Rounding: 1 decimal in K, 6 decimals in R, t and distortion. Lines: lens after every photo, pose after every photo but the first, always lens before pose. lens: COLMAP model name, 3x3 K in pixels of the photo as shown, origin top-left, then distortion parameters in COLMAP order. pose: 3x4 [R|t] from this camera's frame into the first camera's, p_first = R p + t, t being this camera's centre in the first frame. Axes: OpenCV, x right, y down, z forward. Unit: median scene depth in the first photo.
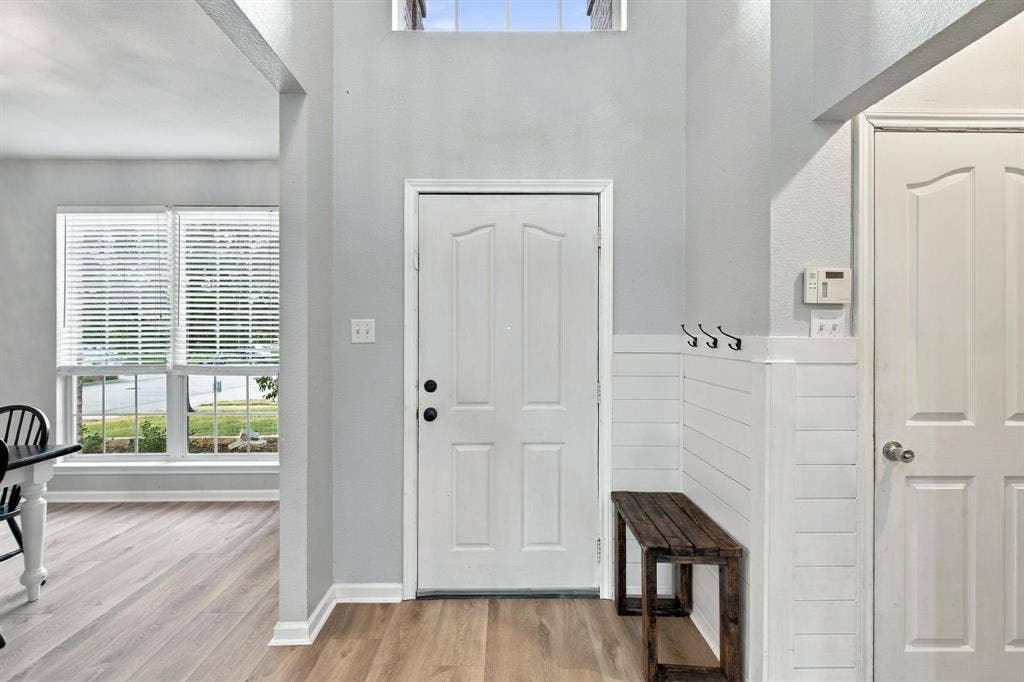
lens RADIAL K [[465.7, 0, 506.9], [0, 465.7, 334.5], [0, 0, 1]] dist [0.001240, -0.000111]
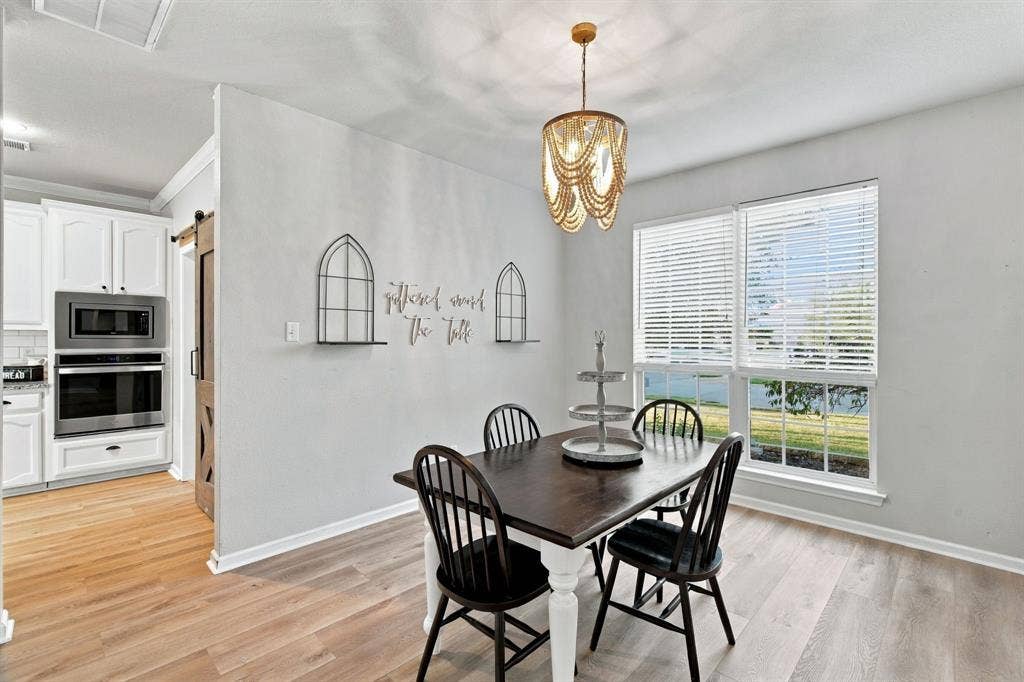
lens RADIAL K [[457.6, 0, 512.3], [0, 457.6, 338.0], [0, 0, 1]] dist [-0.001787, -0.000418]
pose [[0.718555, 0.007390, -0.695431, -0.627584], [-0.002068, 0.999962, 0.008489, -0.003893], [0.695467, -0.004661, 0.718543, -0.035663]]
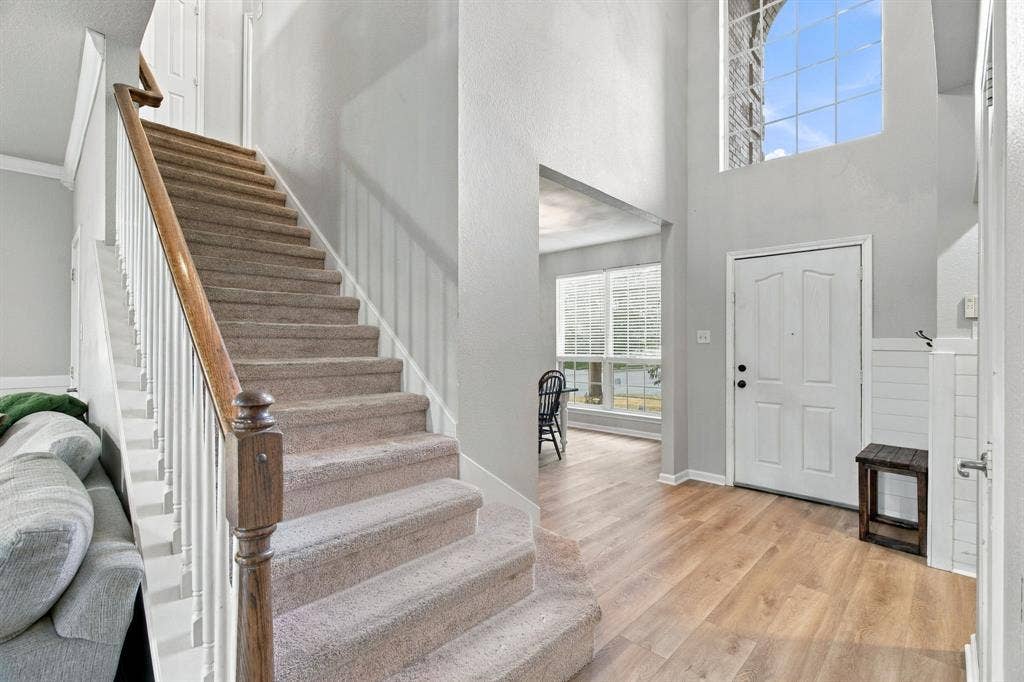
lens RADIAL K [[457.6, 0, 512.3], [0, 457.6, 338.0], [0, 0, 1]] dist [-0.001787, -0.000418]
pose [[0.715153, -0.004933, -0.698950, 0.424926], [-0.001445, 0.999963, -0.008536, 0.013246], [0.698966, 0.007114, 0.715120, -0.845993]]
